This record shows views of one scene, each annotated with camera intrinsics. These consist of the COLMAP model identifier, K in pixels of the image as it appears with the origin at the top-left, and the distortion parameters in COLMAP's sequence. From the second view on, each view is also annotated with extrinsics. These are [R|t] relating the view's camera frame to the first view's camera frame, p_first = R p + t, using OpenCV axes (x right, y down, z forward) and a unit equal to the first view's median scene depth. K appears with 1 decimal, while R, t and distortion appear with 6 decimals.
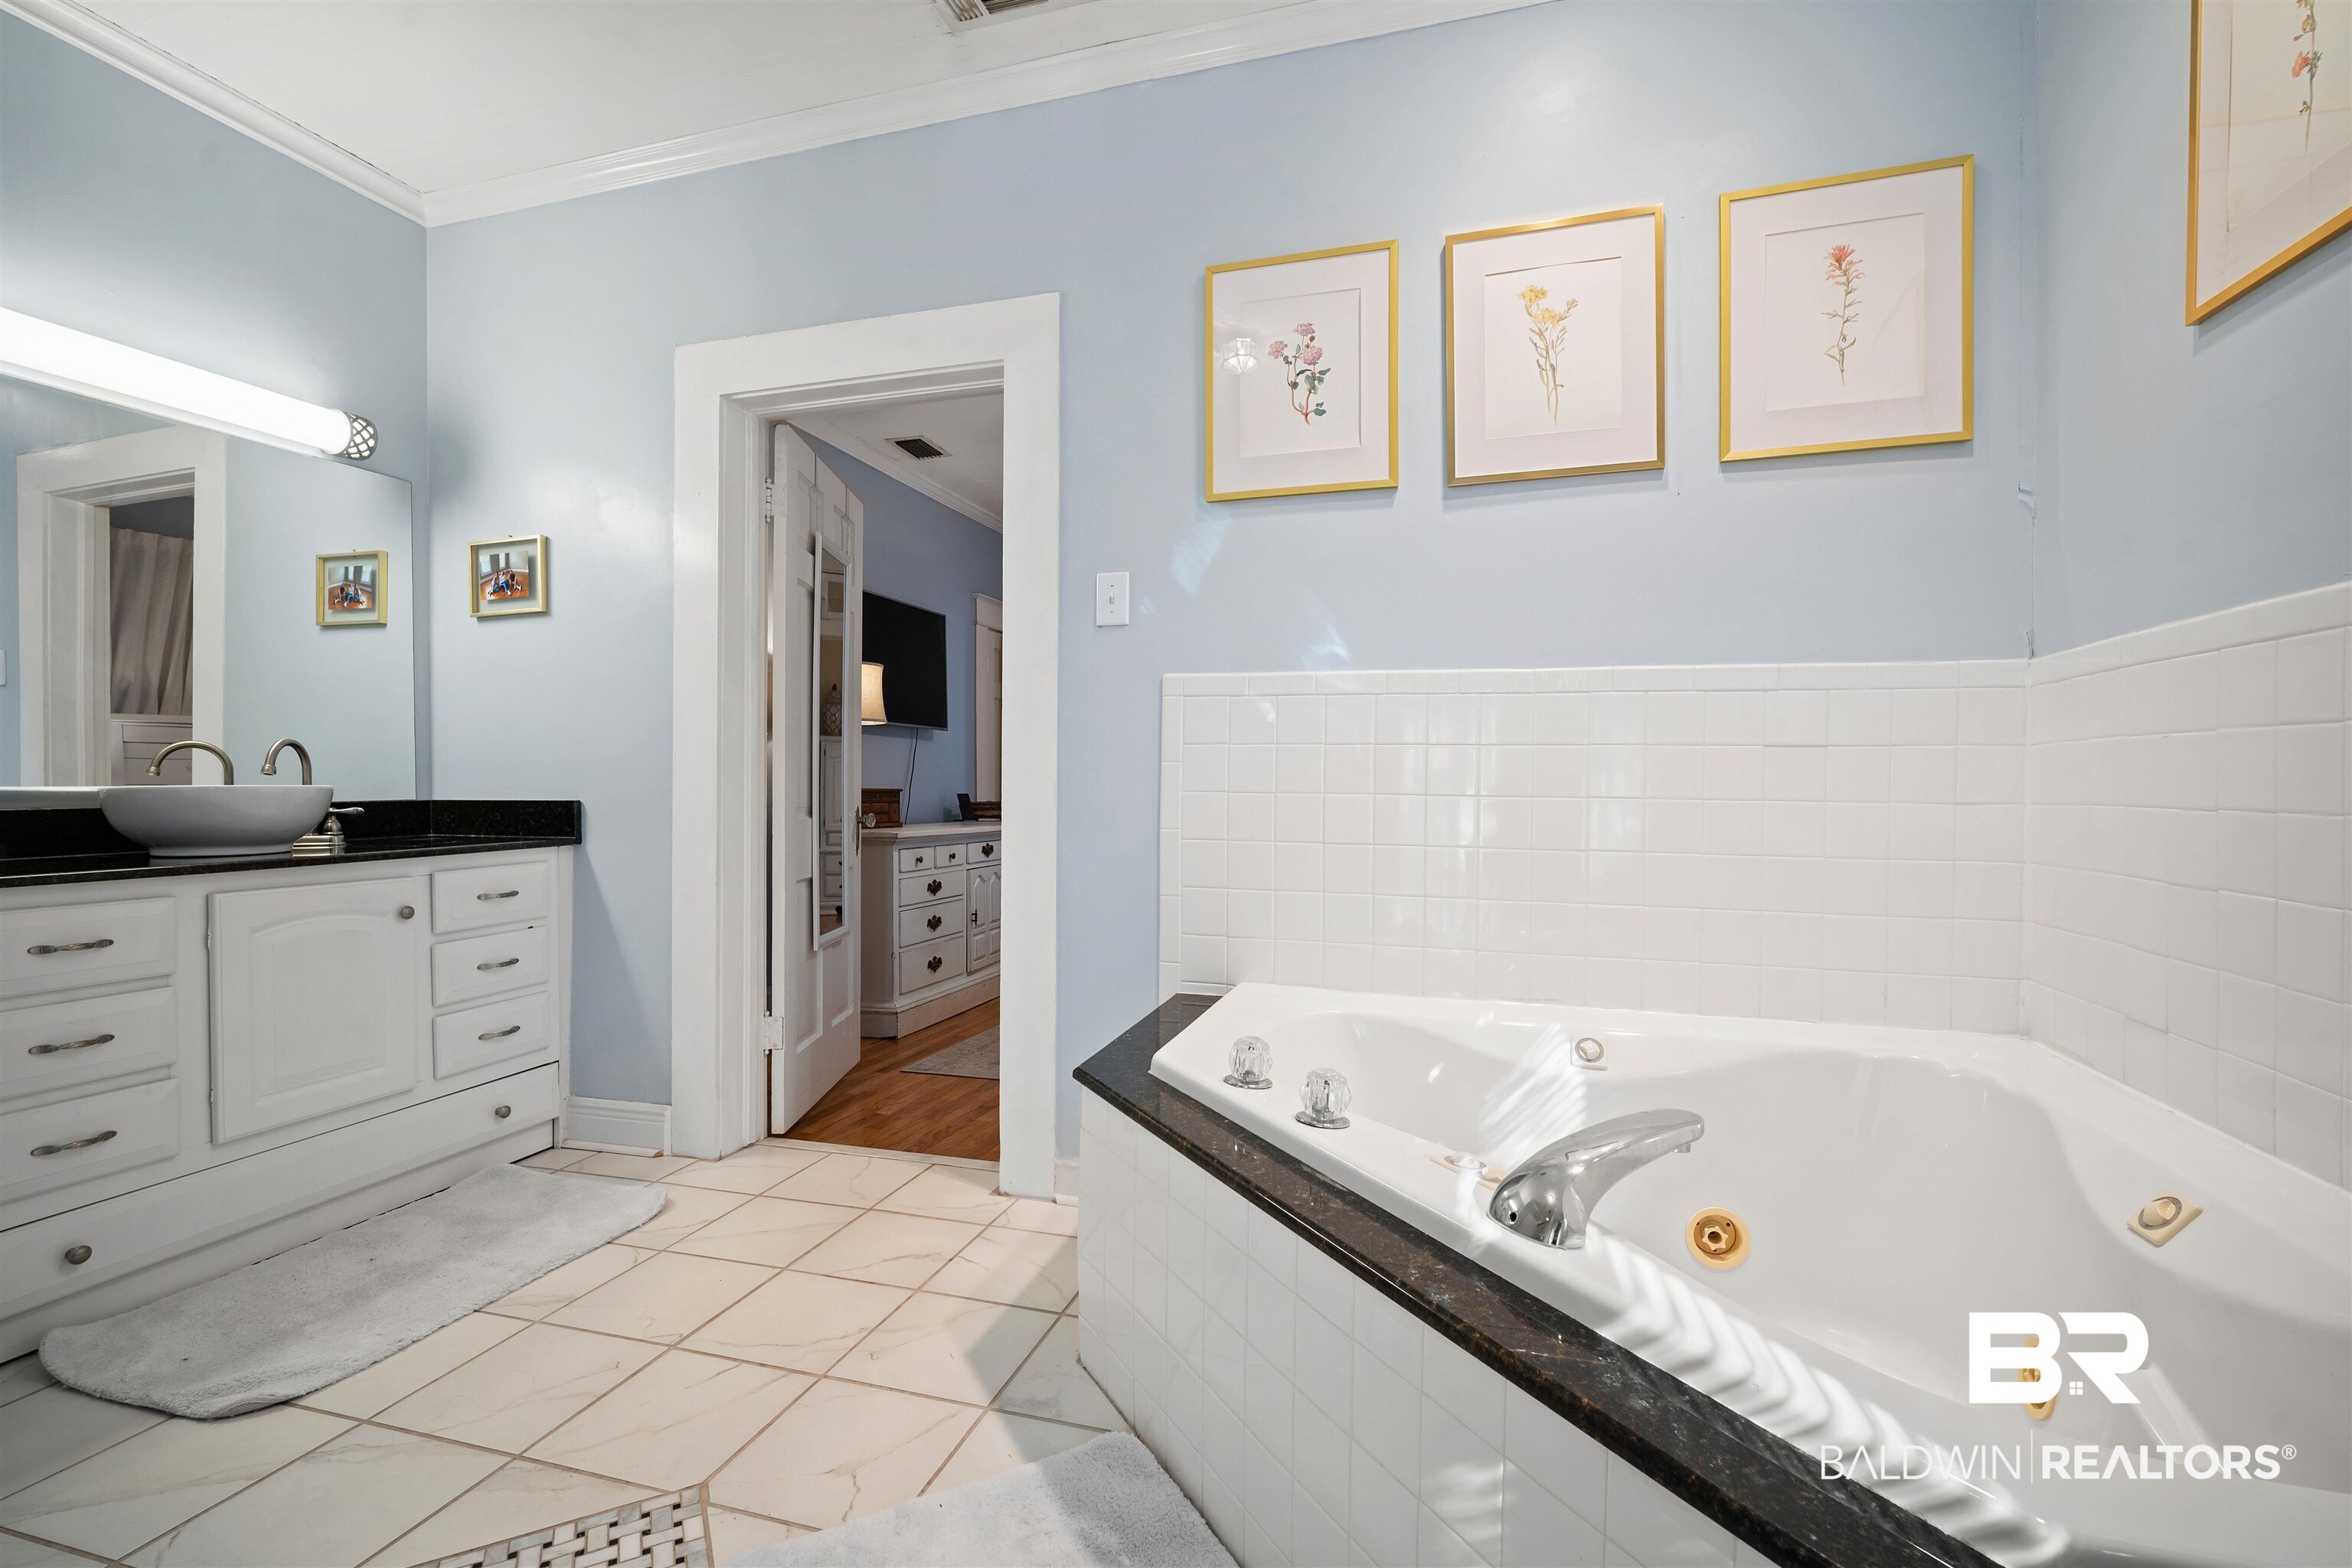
lens RADIAL K [[1039.9, 0, 1182.7], [0, 1039.9, 793.4], [0, 0, 1]] dist [-0.007759, 0.002935]
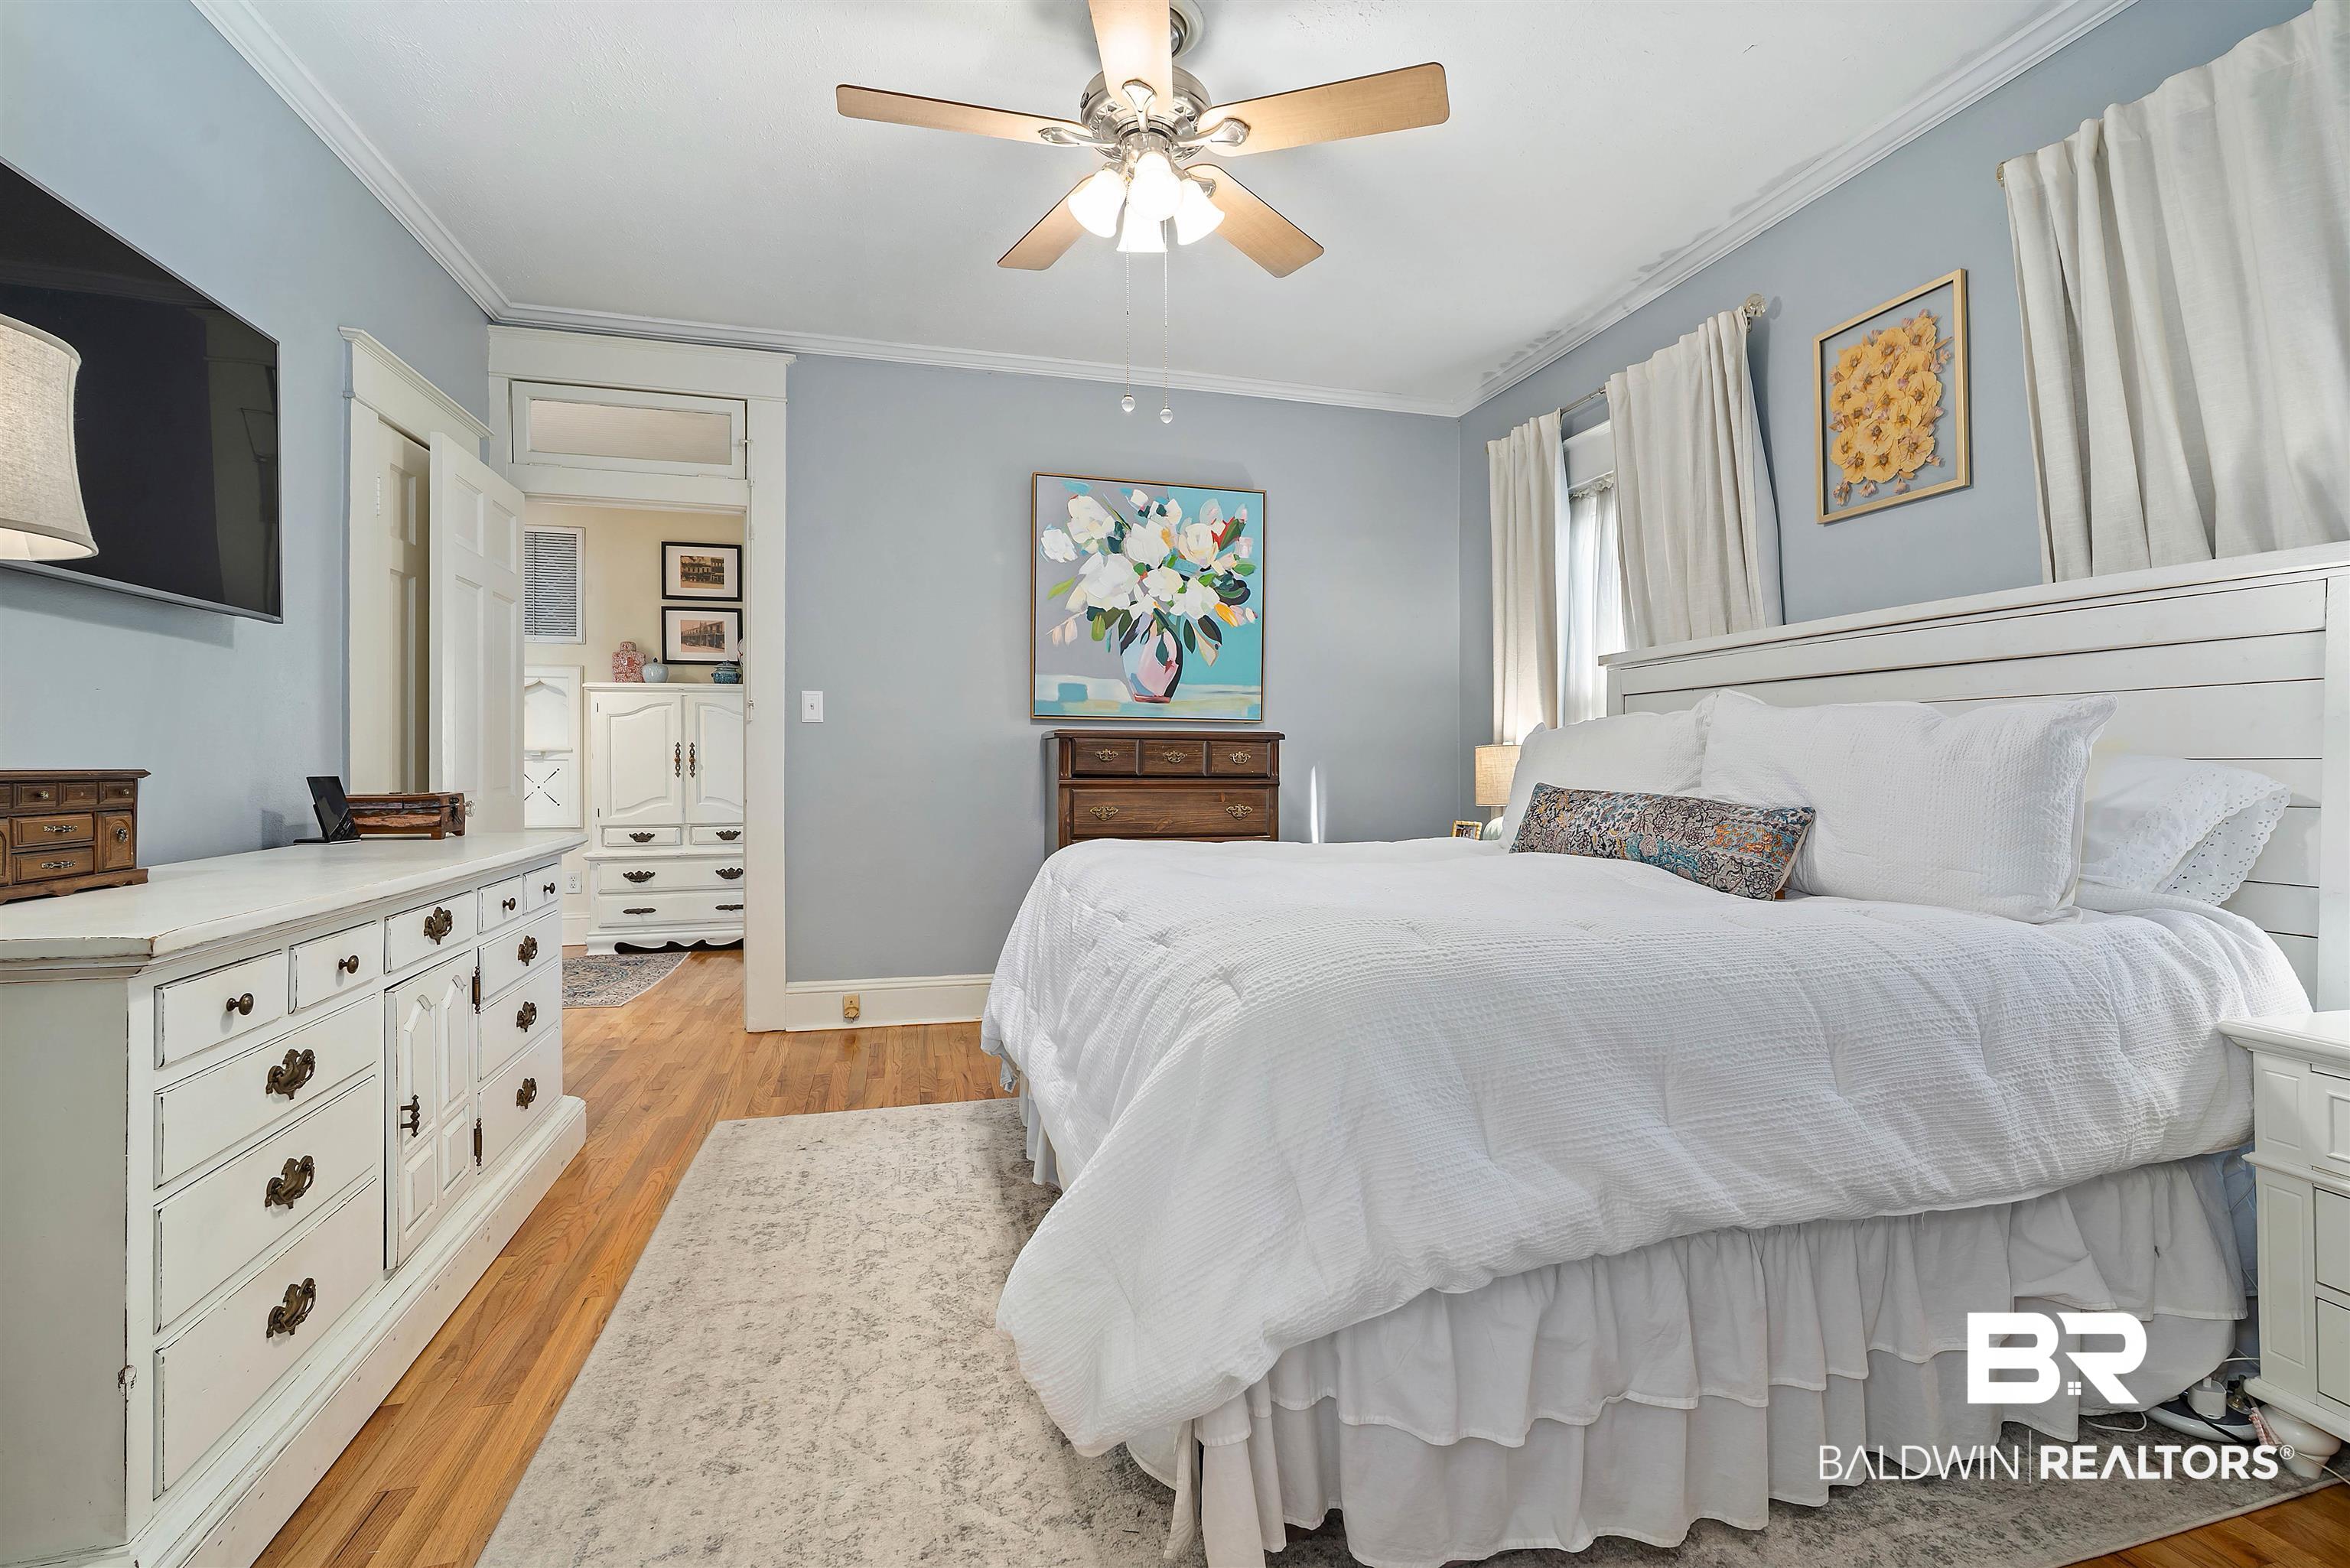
lens RADIAL K [[1038.9, 0, 1169.1], [0, 1038.9, 762.8], [0, 0, 1]] dist [-0.007759, 0.002935]
pose [[0.850816, 0.007332, 0.525413, -0.167731], [-0.006891, 0.999972, -0.002795, -0.008561], [-0.525419, -0.001242, 0.850843, 0.551728]]
